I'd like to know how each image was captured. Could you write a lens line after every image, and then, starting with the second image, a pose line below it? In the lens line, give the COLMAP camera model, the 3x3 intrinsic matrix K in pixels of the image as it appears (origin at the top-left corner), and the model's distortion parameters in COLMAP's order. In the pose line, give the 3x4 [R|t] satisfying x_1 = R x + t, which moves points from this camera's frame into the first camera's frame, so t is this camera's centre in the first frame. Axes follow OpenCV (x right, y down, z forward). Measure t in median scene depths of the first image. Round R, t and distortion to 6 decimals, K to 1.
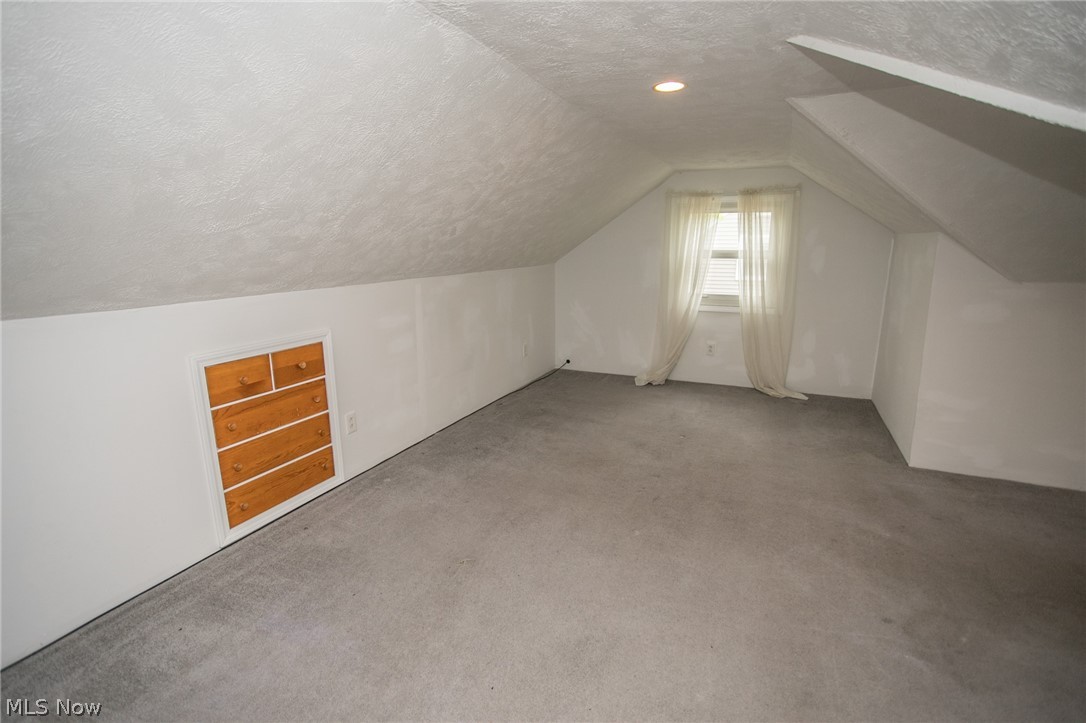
lens RADIAL K [[521.8, 0, 539.0], [0, 521.8, 362.0], [0, 0, 1]] dist [-0.056839, 0.032626]
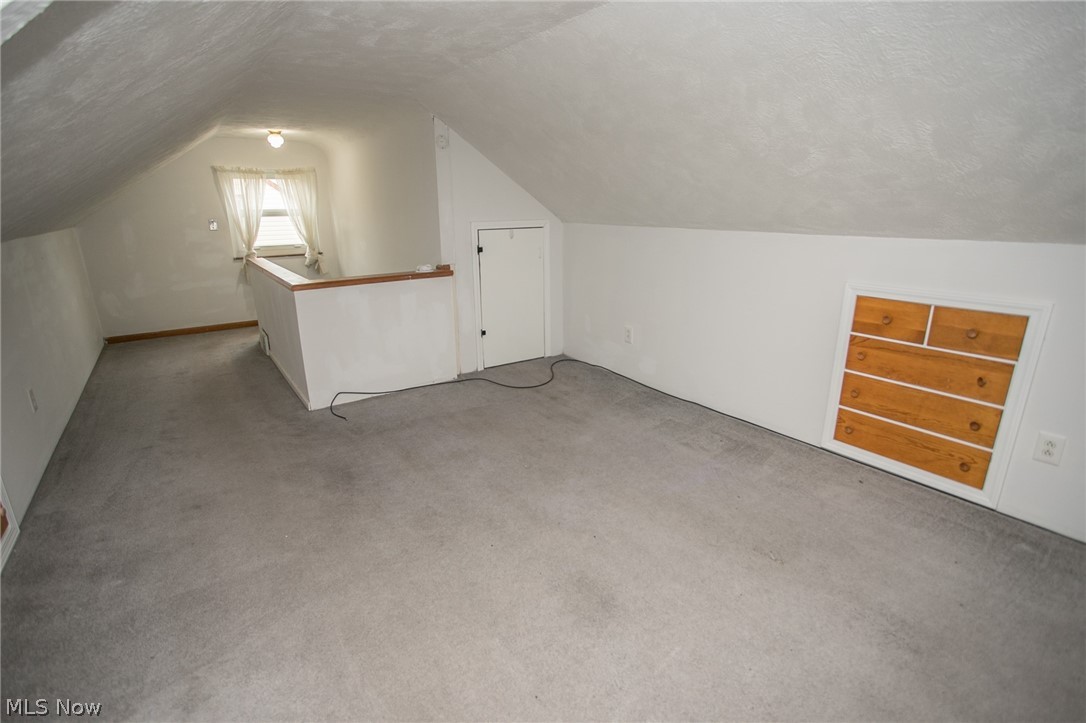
lens RADIAL K [[521.8, 0, 539.0], [0, 521.8, 362.0], [0, 0, 1]] dist [-0.056839, 0.032626]
pose [[-0.500091, 0.262935, -0.825091, 0.602949], [-0.175110, 0.902403, 0.393707, -0.160066], [0.848084, 0.341370, -0.405241, 0.805128]]
